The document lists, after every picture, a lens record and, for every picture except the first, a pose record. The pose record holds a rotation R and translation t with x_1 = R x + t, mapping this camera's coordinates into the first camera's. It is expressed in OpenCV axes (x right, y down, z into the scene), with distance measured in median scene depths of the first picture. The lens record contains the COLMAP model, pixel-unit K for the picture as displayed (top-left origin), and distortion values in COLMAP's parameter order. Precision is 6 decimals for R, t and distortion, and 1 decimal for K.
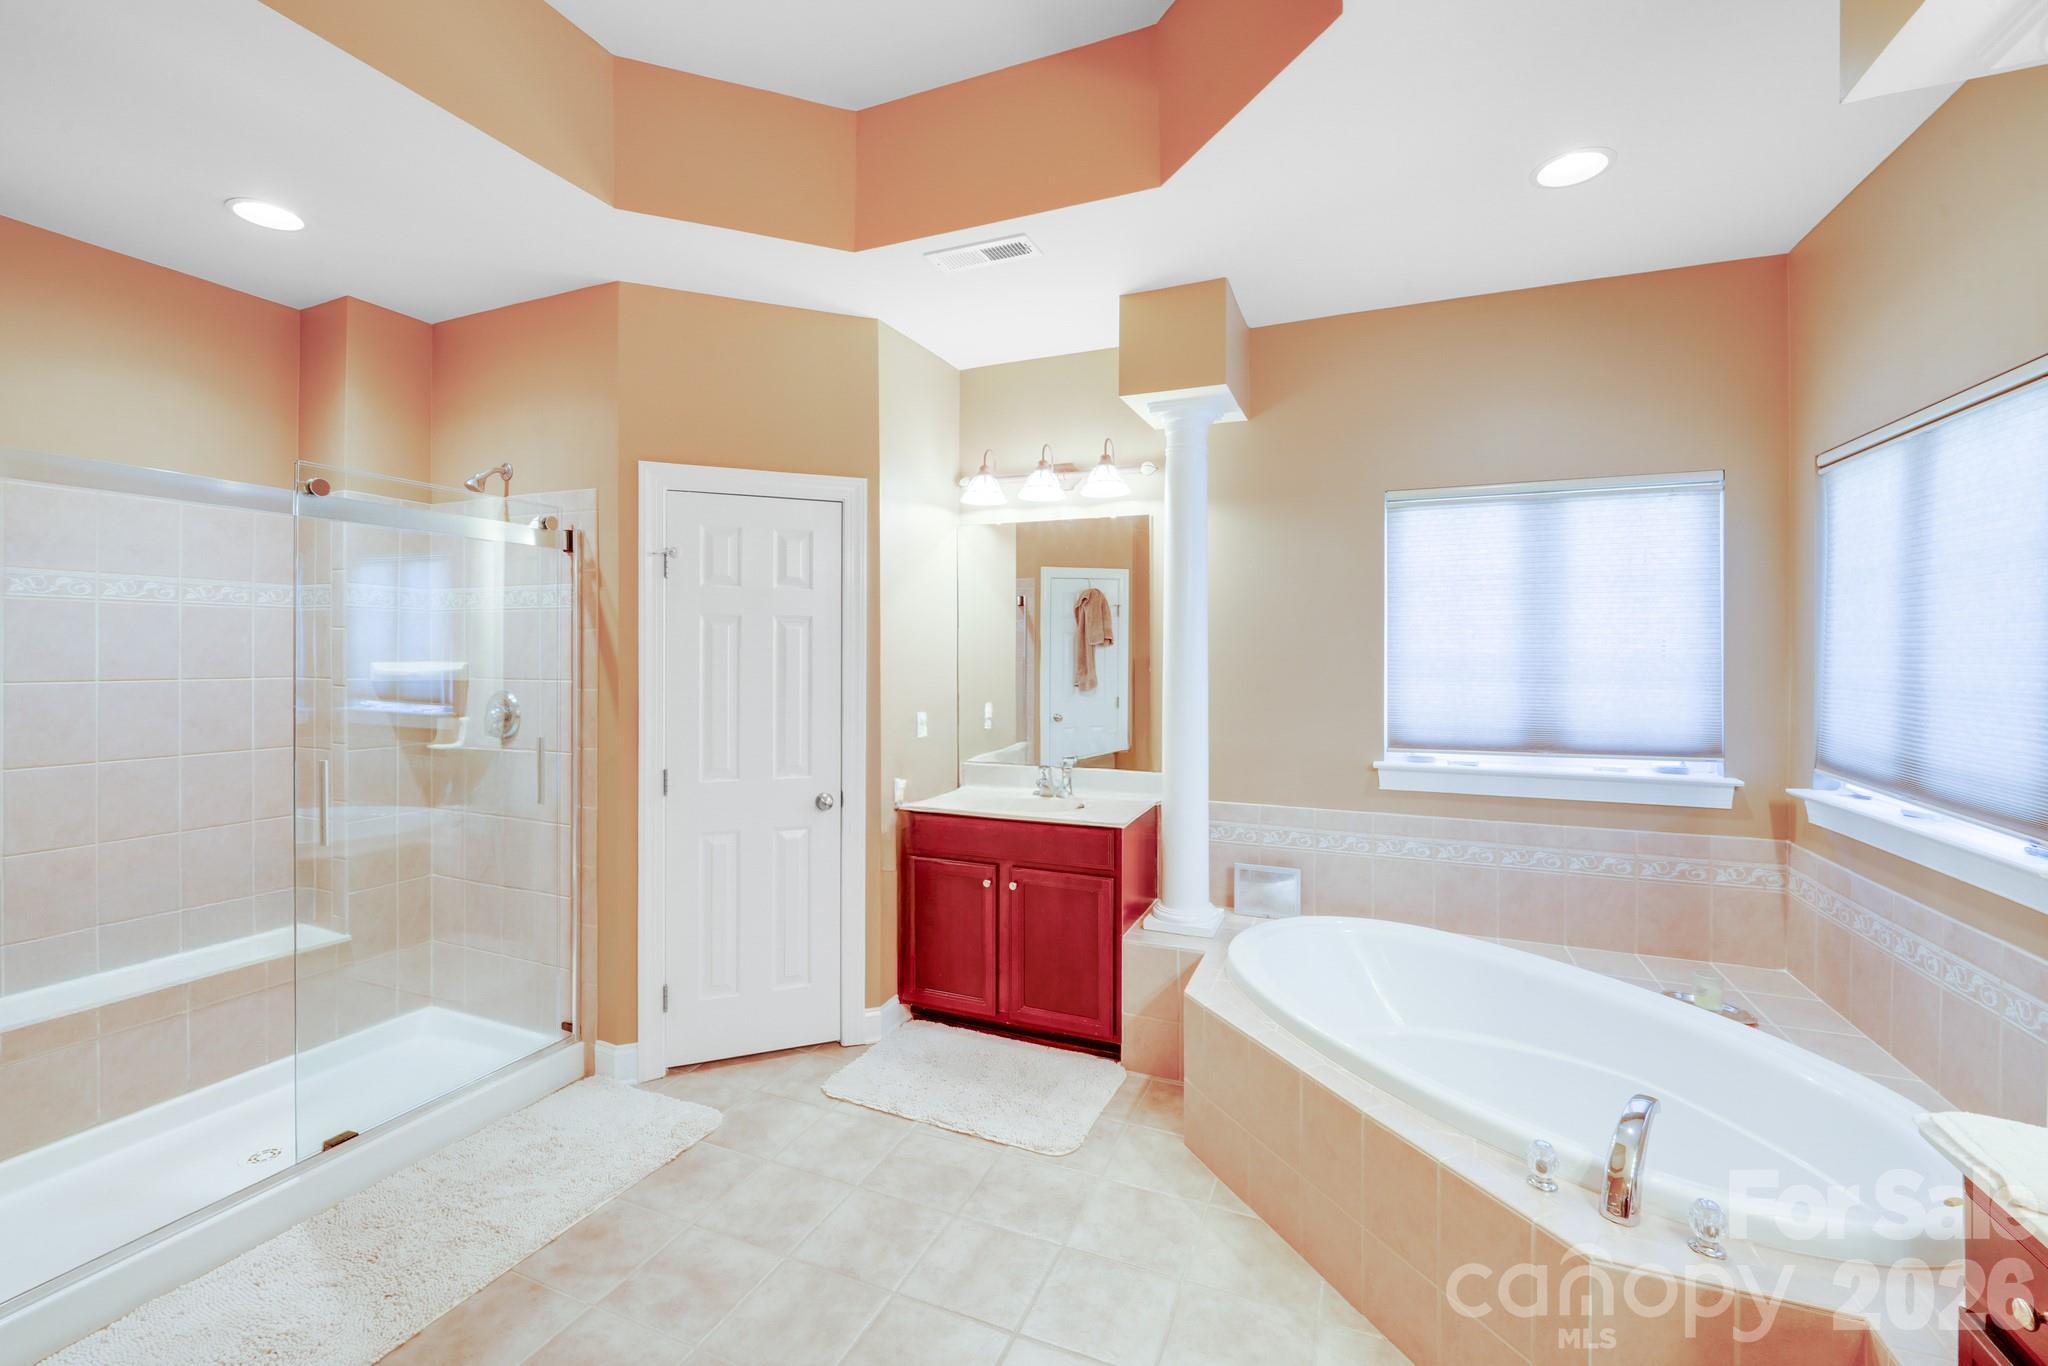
lens RADIAL K [[864.2, 0, 1019.3], [0, 864.2, 644.4], [0, 0, 1]] dist [0.000237, -0.005710]
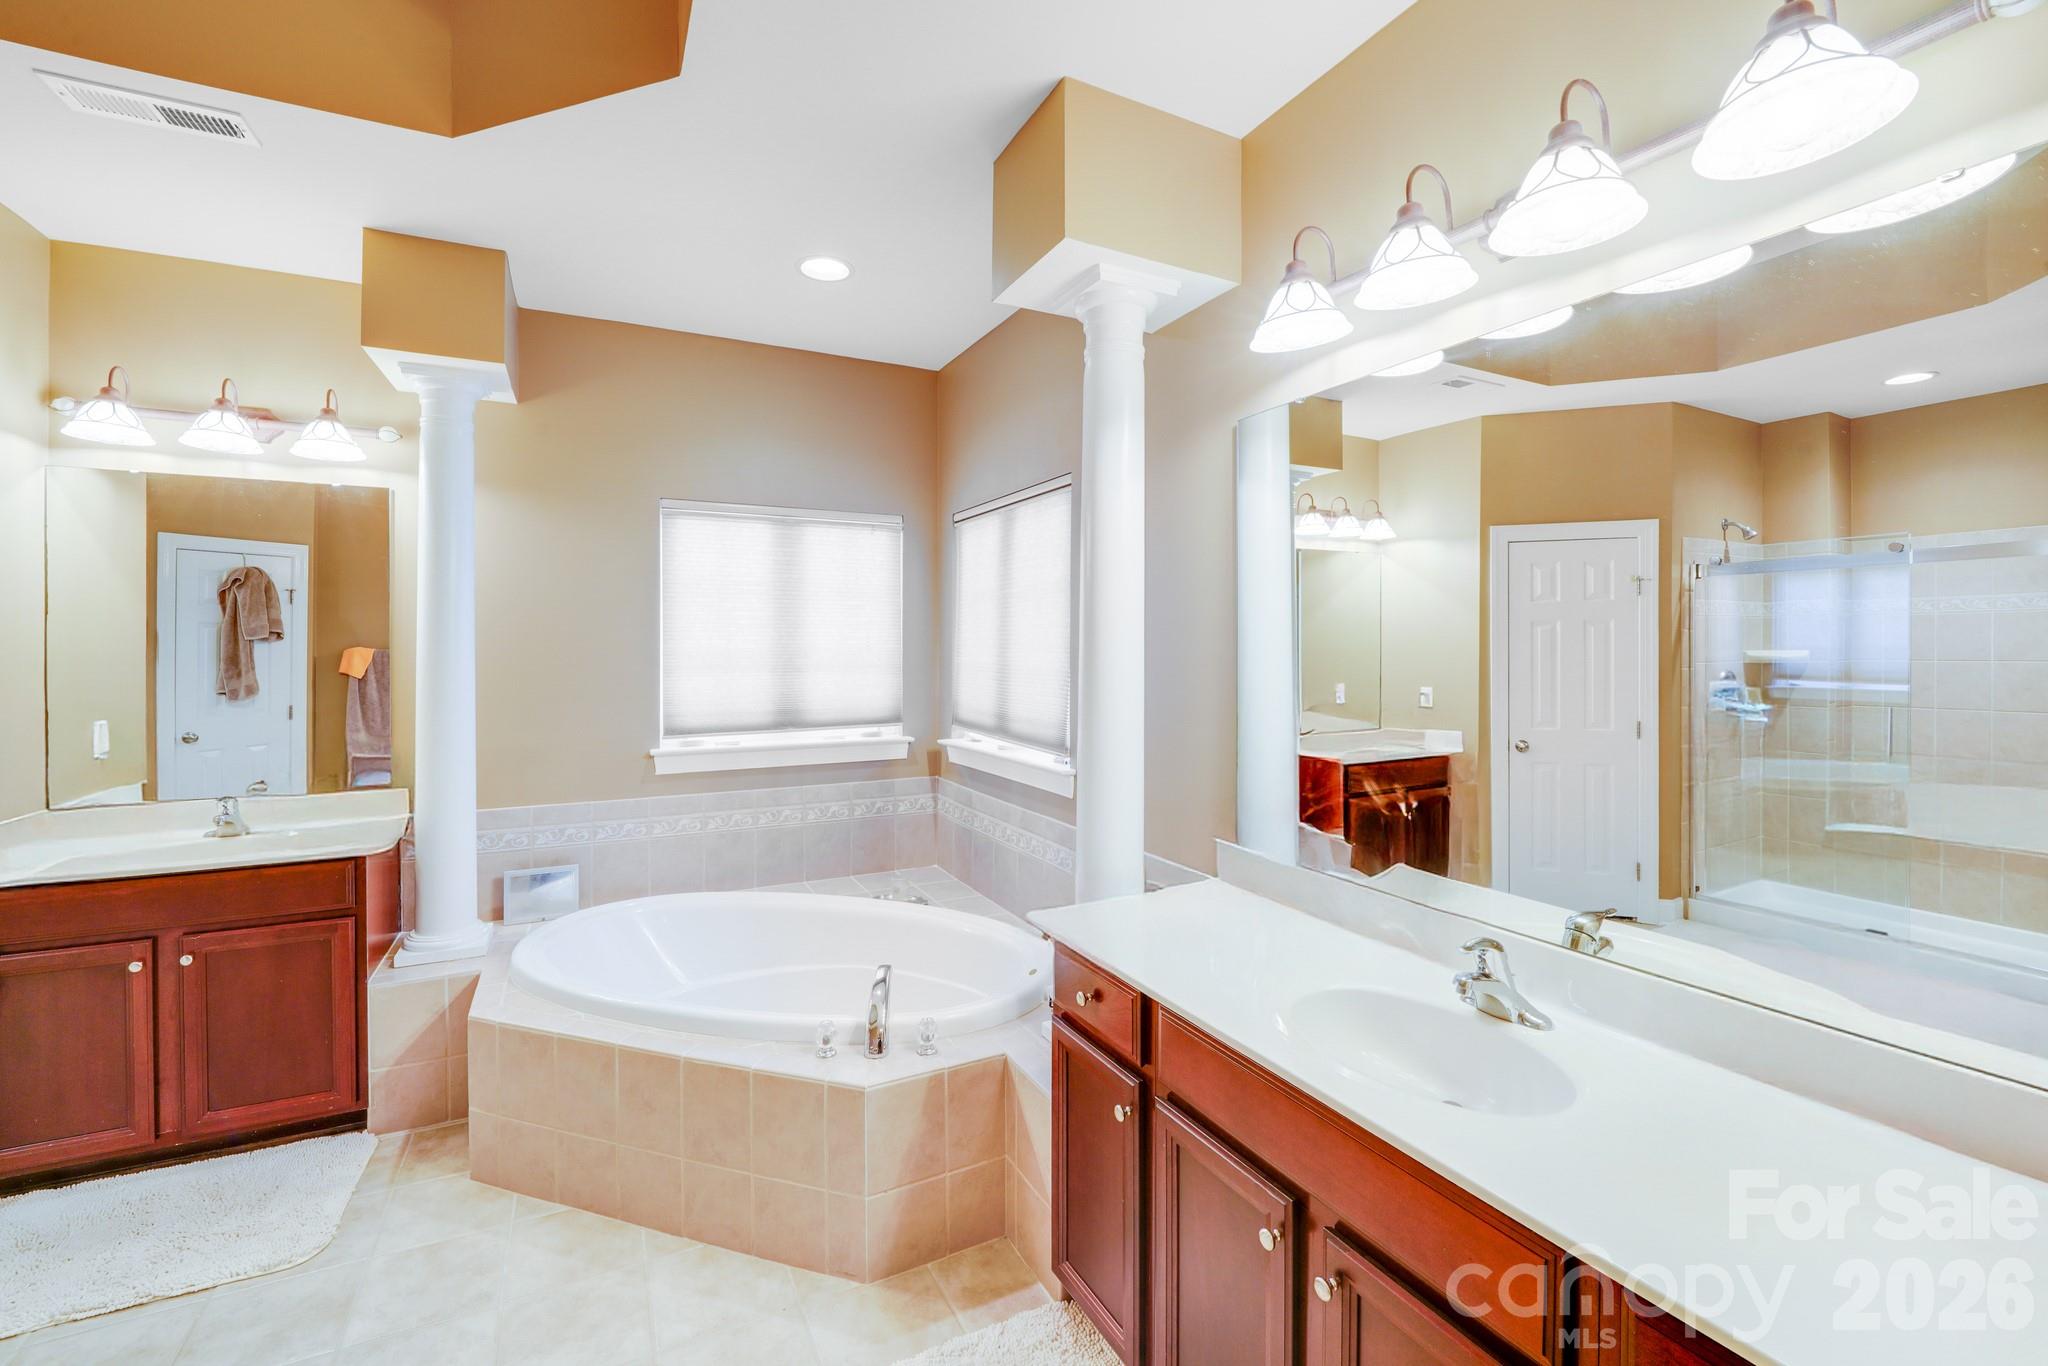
lens RADIAL K [[864.2, 0, 1019.3], [0, 864.2, 644.4], [0, 0, 1]] dist [0.000237, -0.005710]
pose [[0.639712, -0.000696, 0.768614, -0.122503], [-0.002786, 0.999991, 0.003224, 0.000517], [-0.768610, -0.004204, 0.639704, -0.034788]]
